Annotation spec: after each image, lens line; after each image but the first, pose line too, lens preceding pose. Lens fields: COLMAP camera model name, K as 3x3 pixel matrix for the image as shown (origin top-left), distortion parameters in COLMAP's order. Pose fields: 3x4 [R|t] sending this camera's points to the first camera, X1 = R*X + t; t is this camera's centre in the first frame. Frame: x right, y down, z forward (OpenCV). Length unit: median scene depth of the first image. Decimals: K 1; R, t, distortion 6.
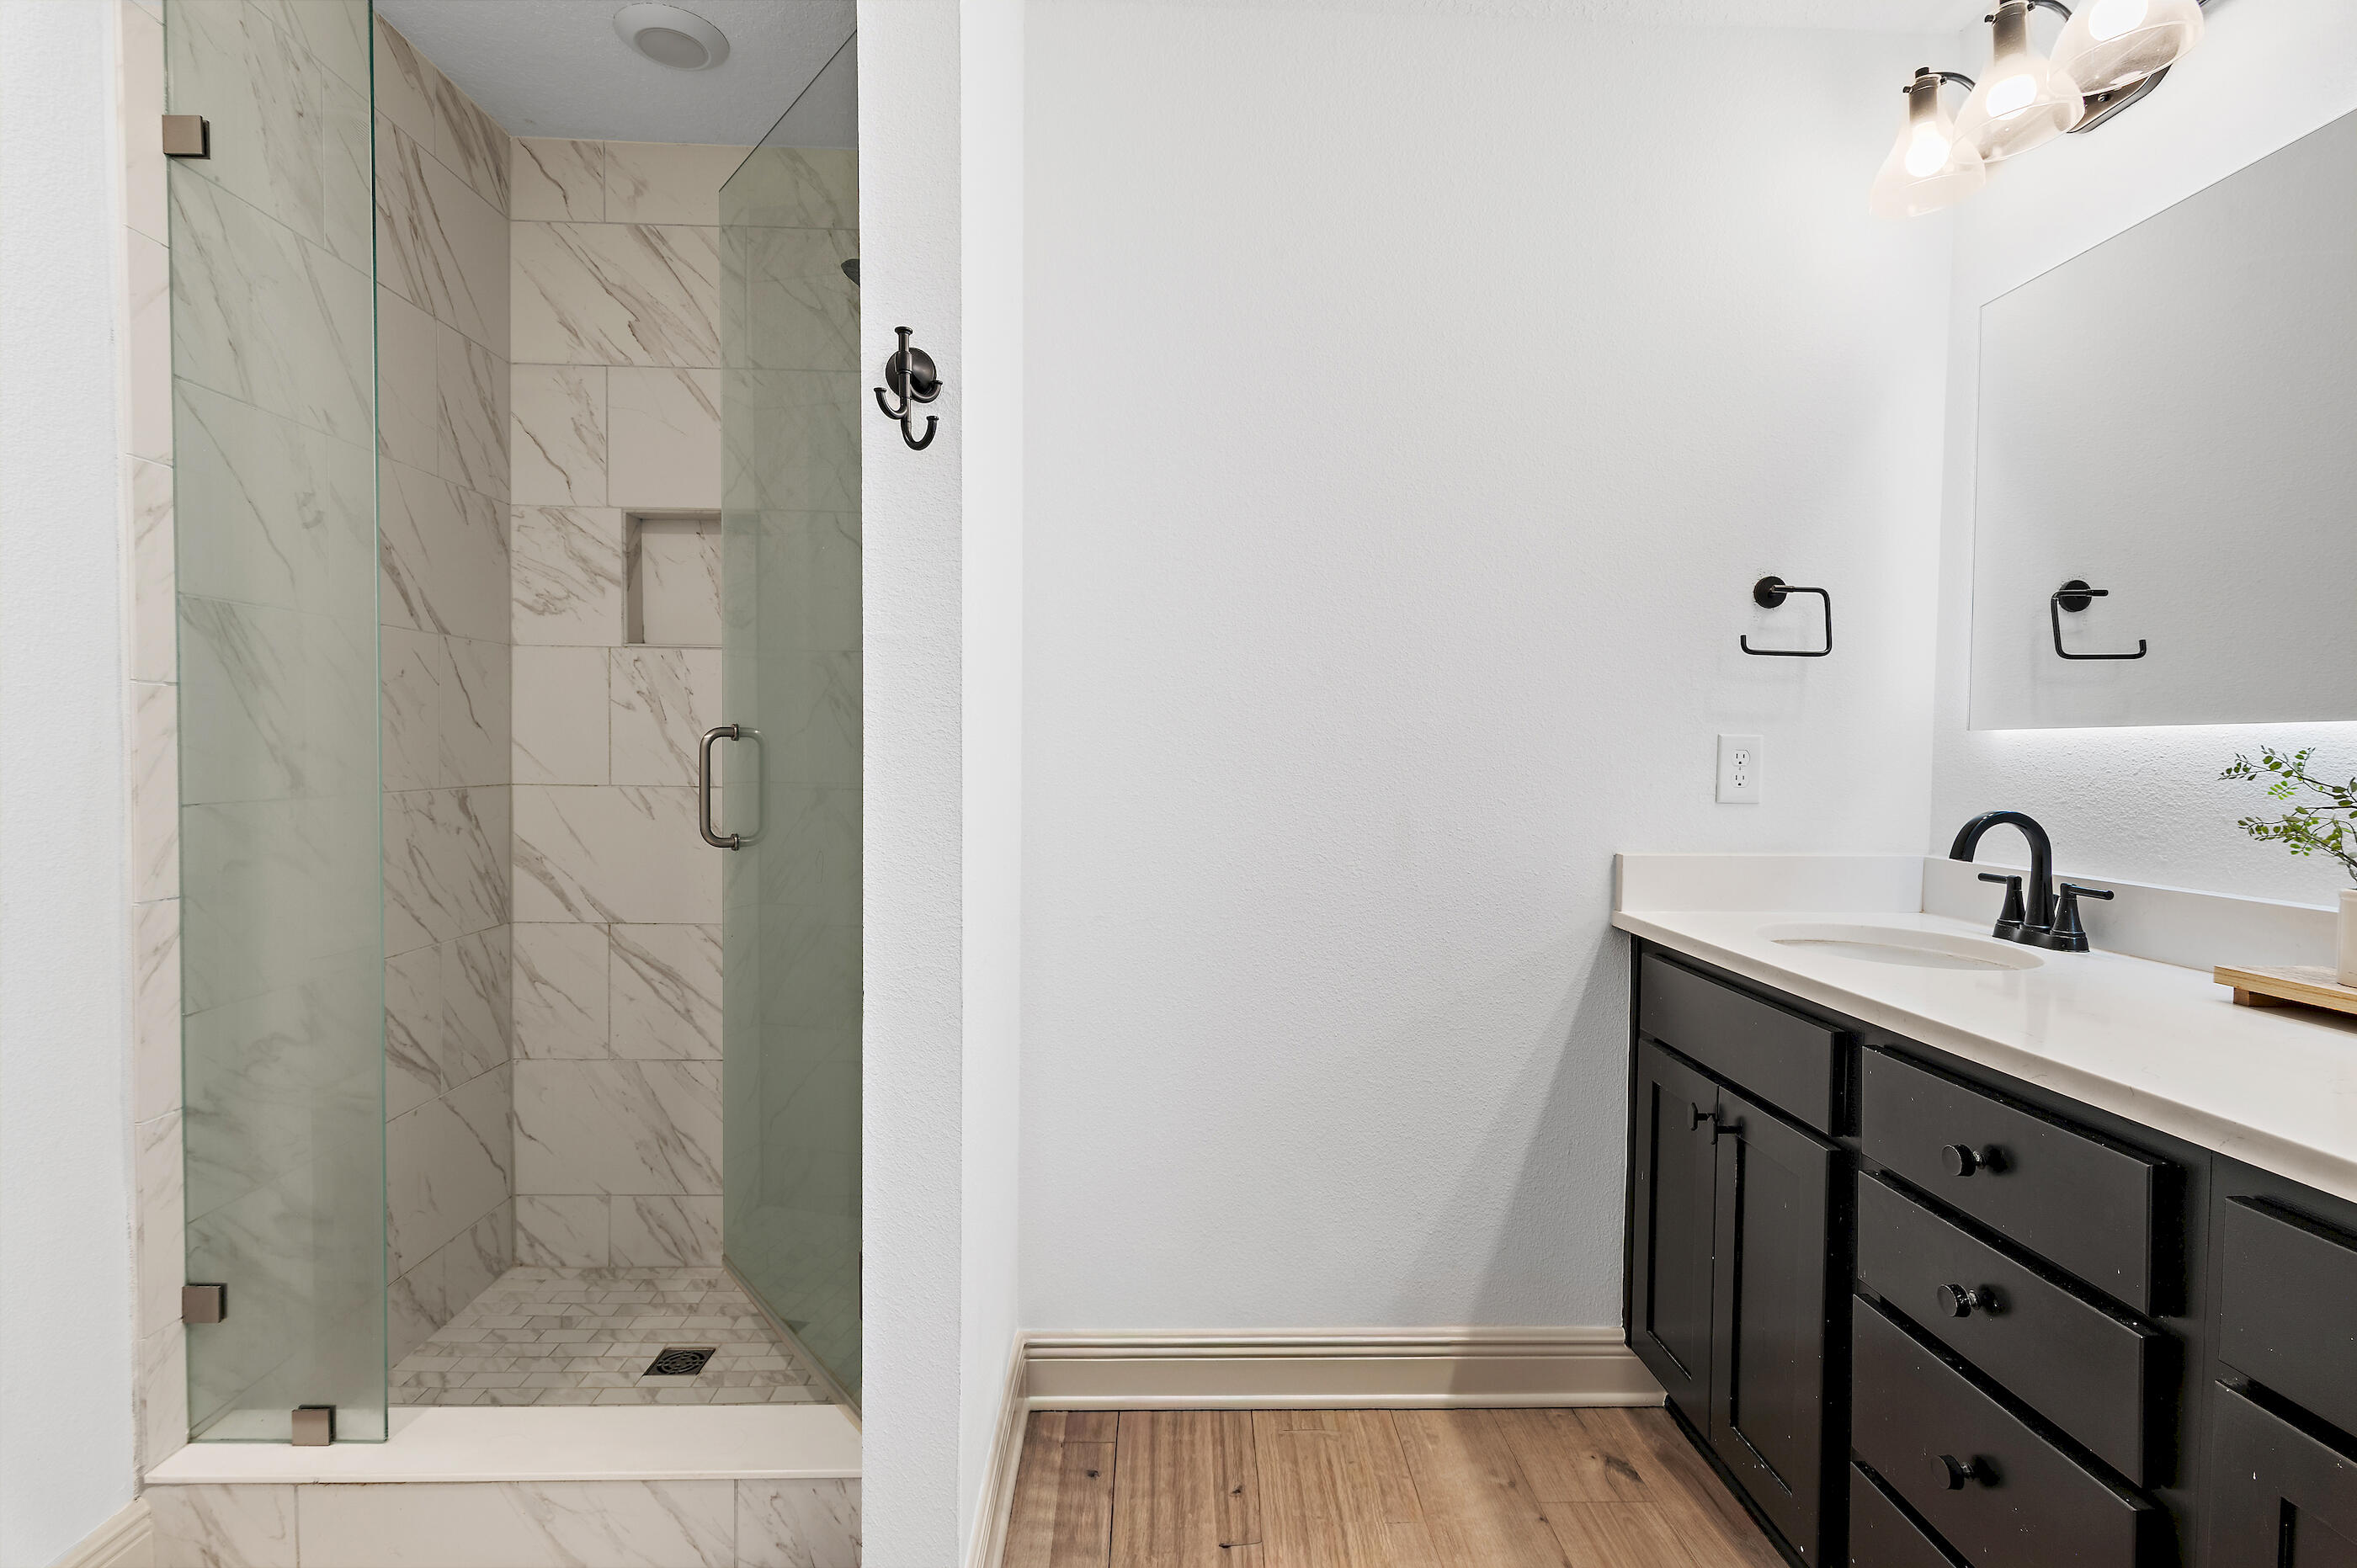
lens RADIAL K [[1154.1, 0, 1182.3], [0, 1154.1, 769.5], [0, 0, 1]] dist [0.001508, 0.000132]
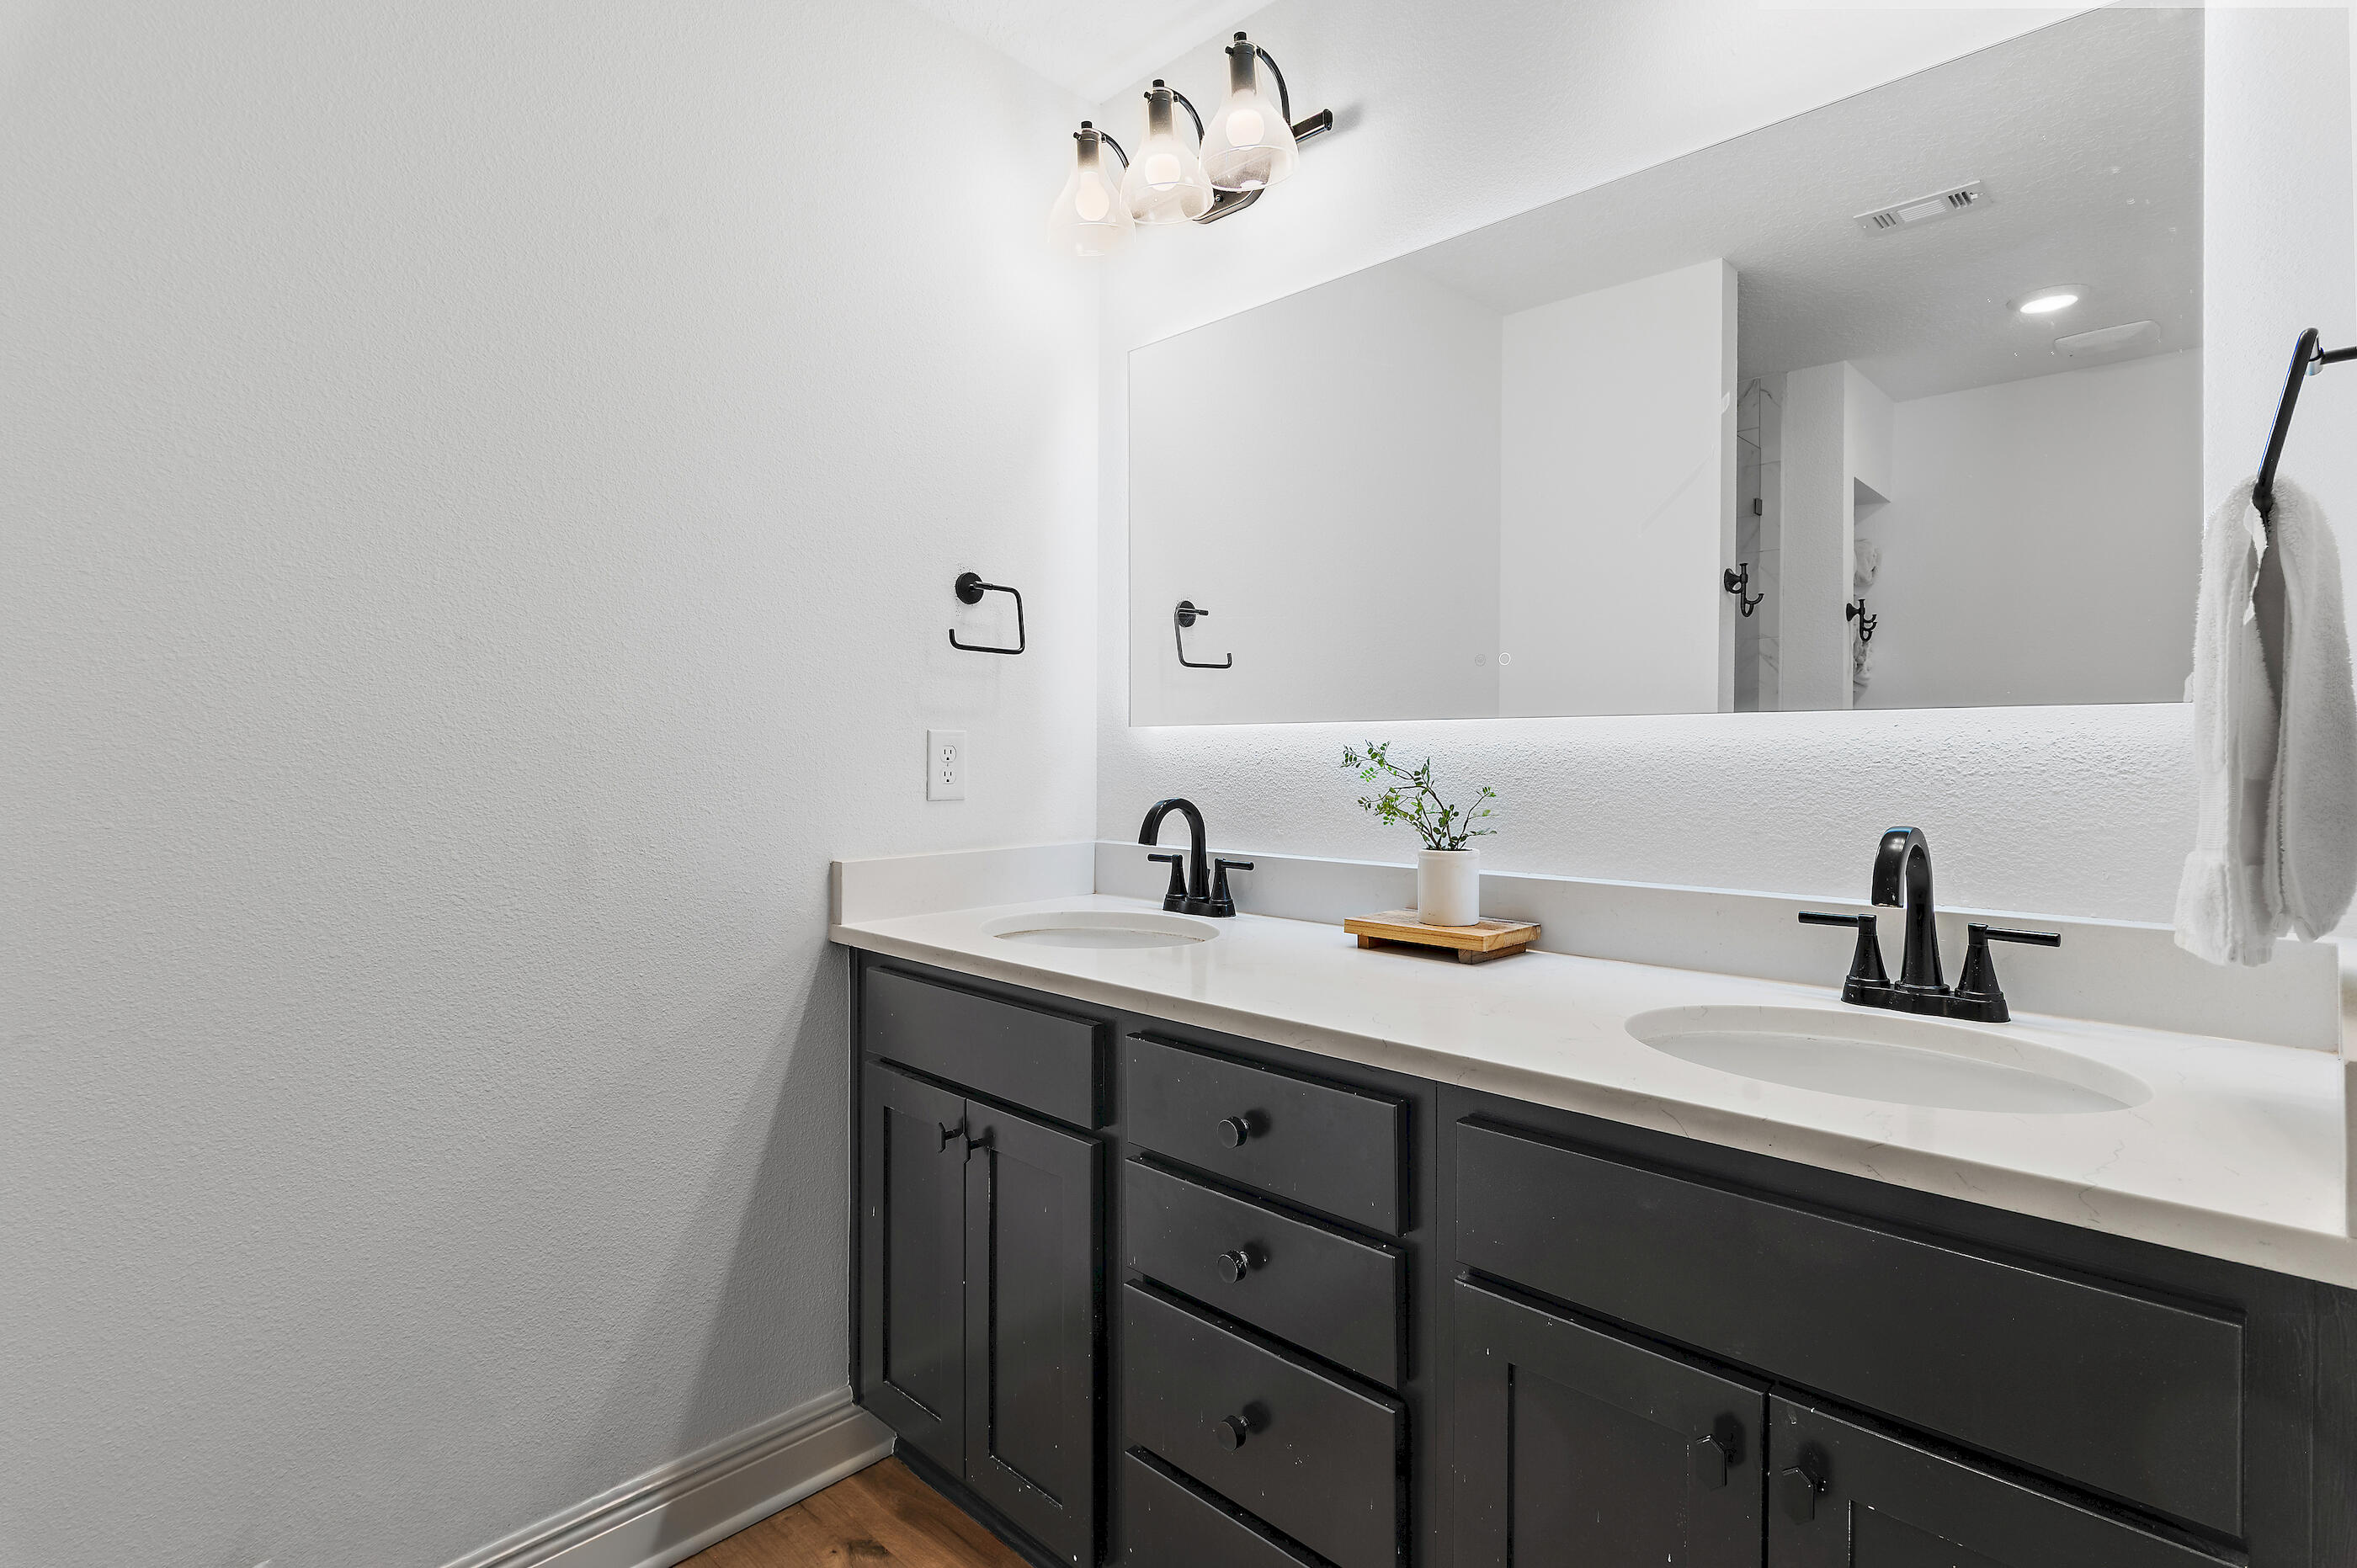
lens RADIAL K [[1150.2, 0, 1181.0], [0, 1150.2, 746.2], [0, 0, 1]] dist [0.004536, -0.000447]
pose [[0.716550, -0.007281, 0.697498, -0.066722], [0.018325, 0.999797, -0.008389, -0.005396], [-0.697295, 0.018793, 0.716538, 0.187153]]
